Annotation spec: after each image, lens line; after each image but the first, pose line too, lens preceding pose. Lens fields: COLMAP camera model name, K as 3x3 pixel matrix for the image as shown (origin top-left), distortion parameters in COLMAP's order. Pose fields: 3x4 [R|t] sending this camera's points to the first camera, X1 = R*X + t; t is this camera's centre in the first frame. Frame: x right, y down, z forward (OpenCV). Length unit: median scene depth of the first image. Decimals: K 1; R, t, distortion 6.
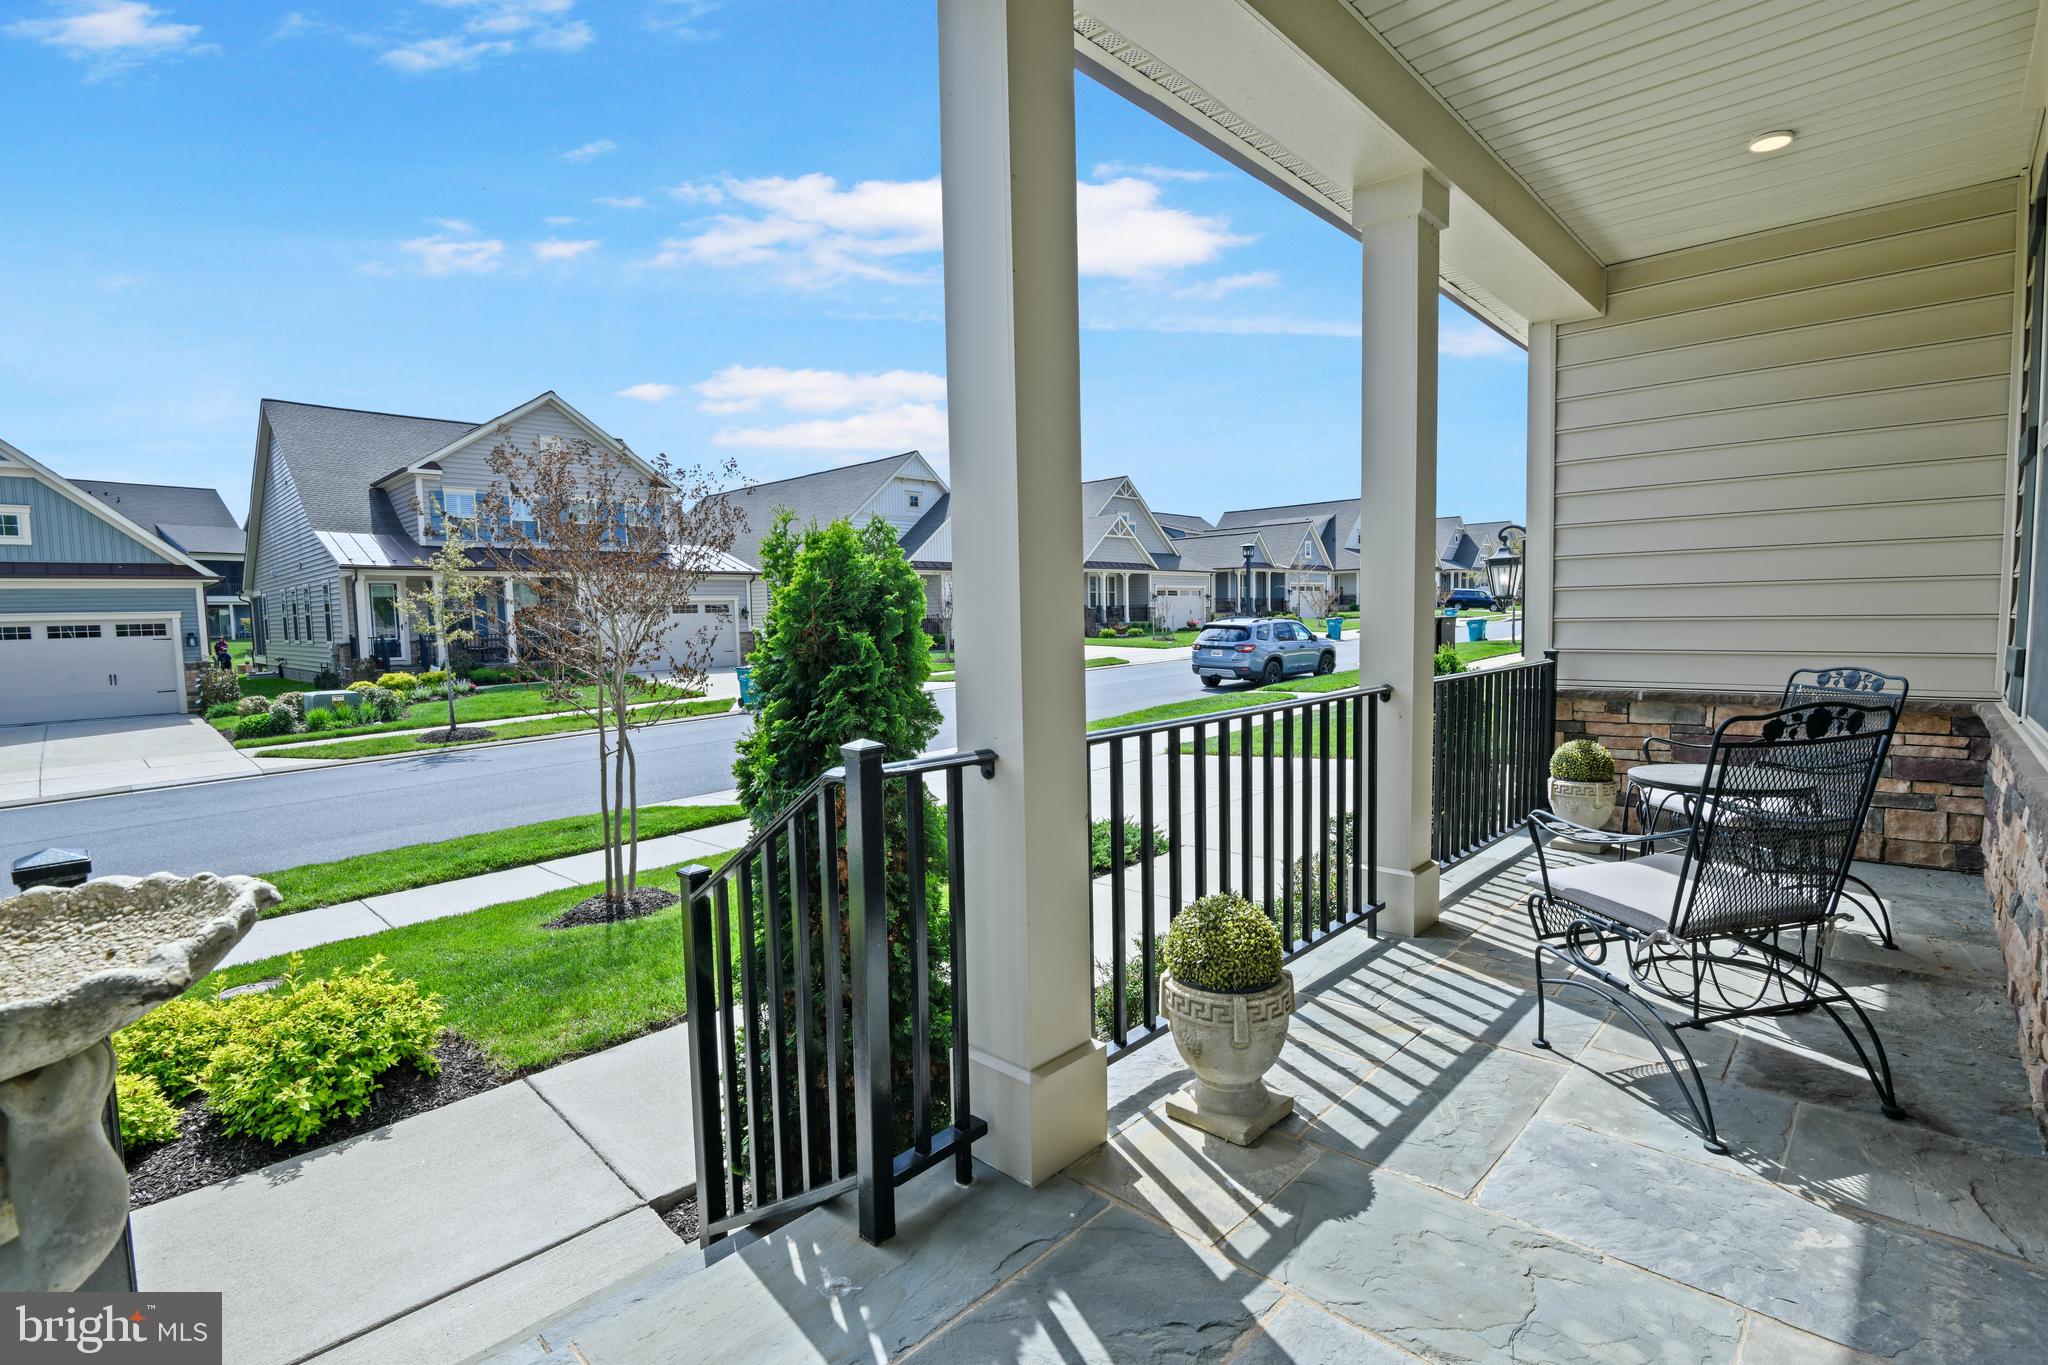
lens RADIAL K [[941.4, 0, 1026.6], [0, 941.4, 679.1], [0, 0, 1]] dist [-0.022353, -0.000317]
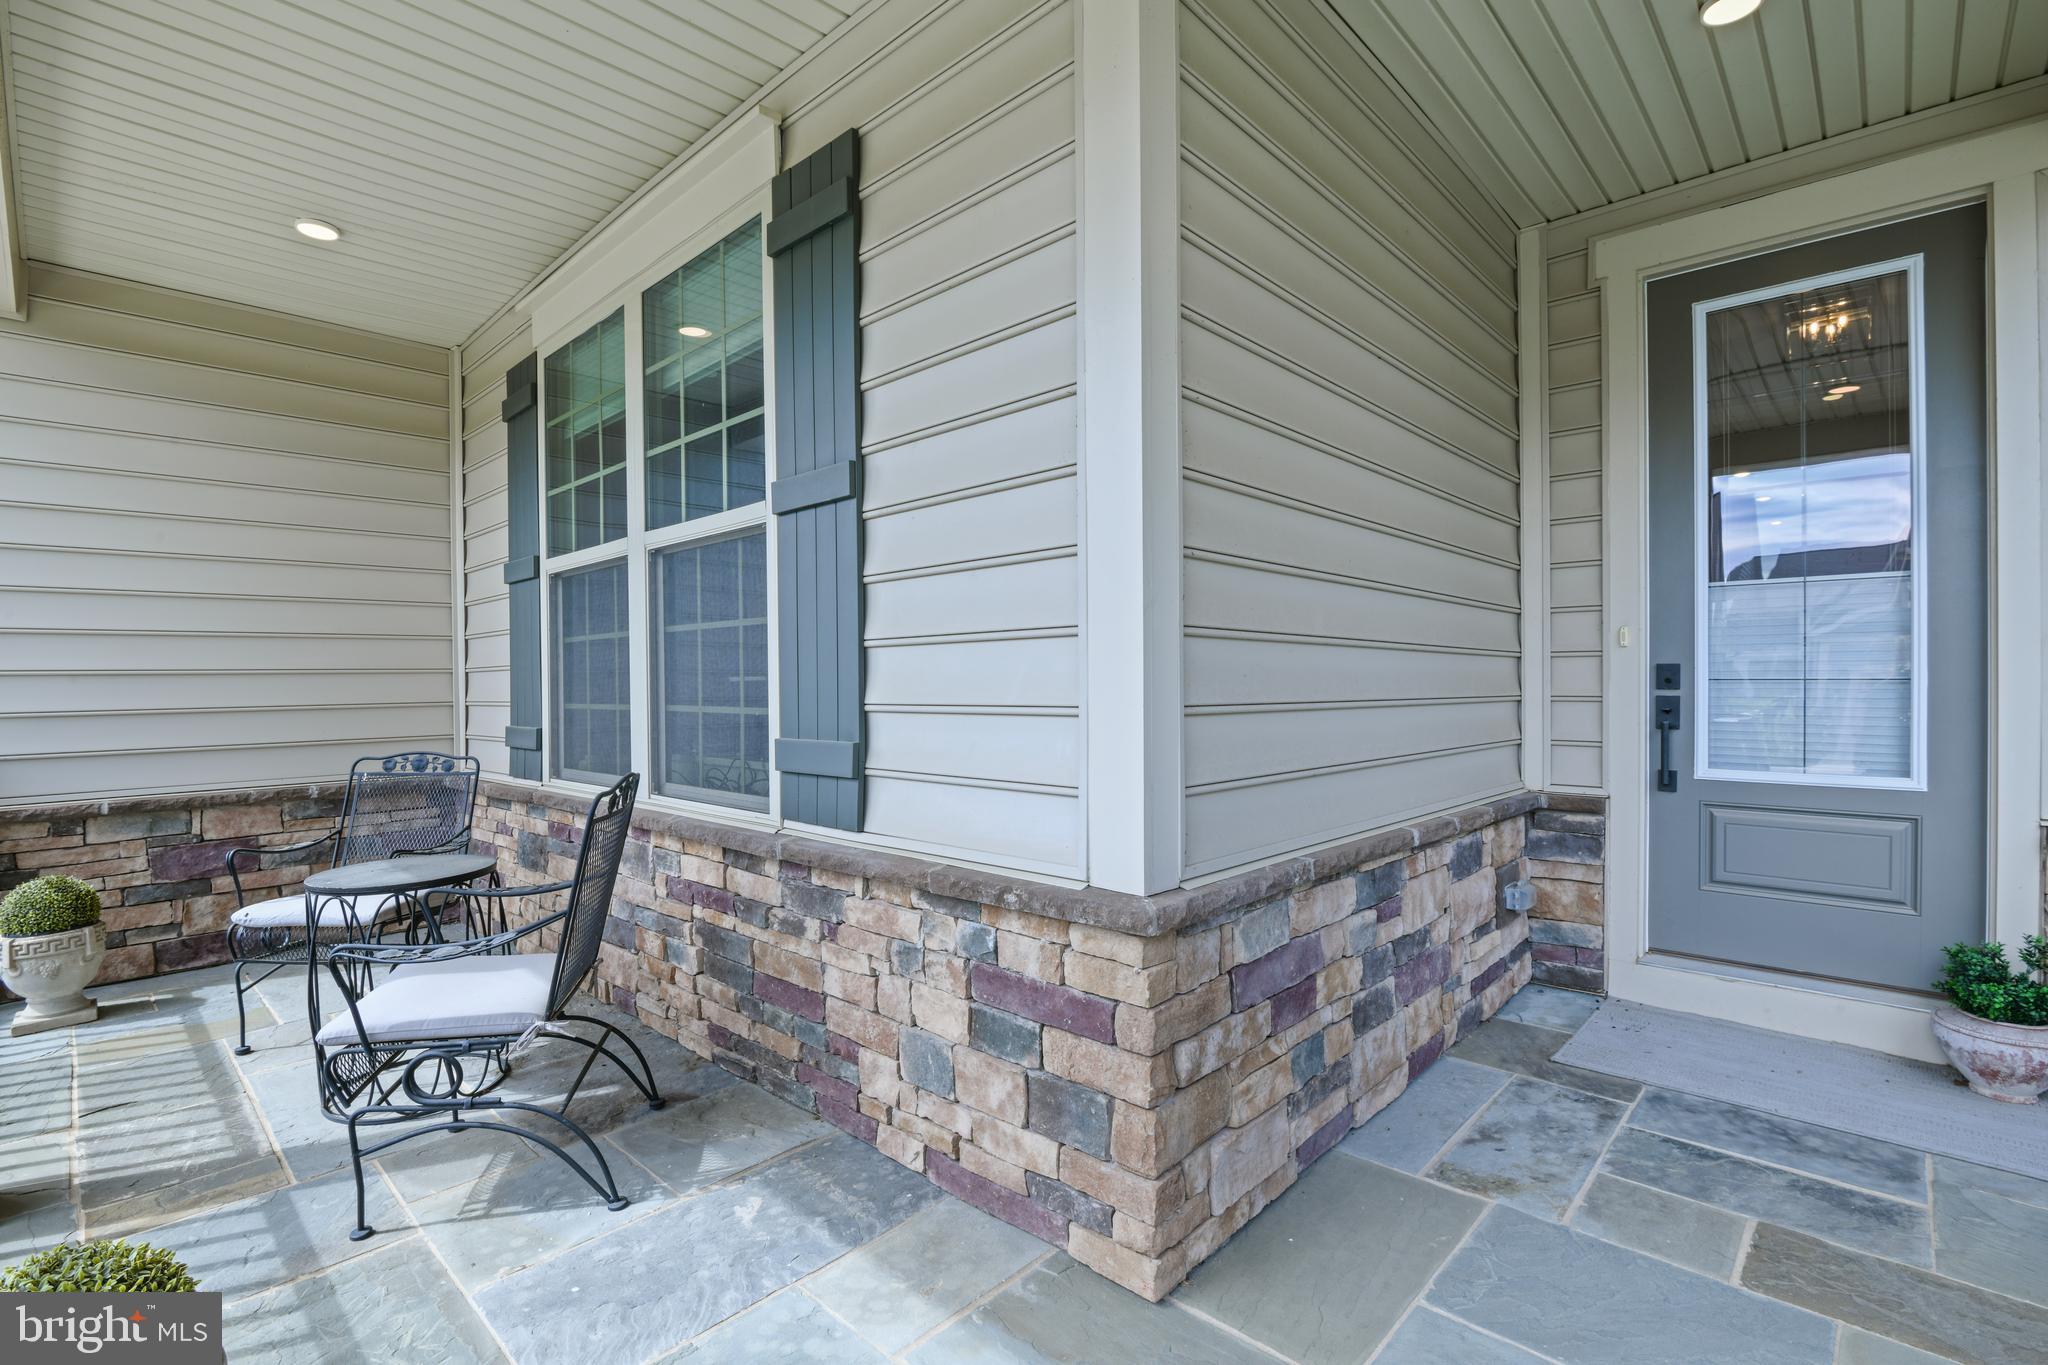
lens RADIAL K [[941.4, 0, 1026.4], [0, 941.4, 682.6], [0, 0, 1]] dist [-0.022353, -0.000317]
pose [[-0.008079, 0.011571, 0.999900, -0.193599], [0.083484, 0.996450, -0.010857, -0.021606], [-0.996476, 0.083388, -0.009016, 0.291500]]
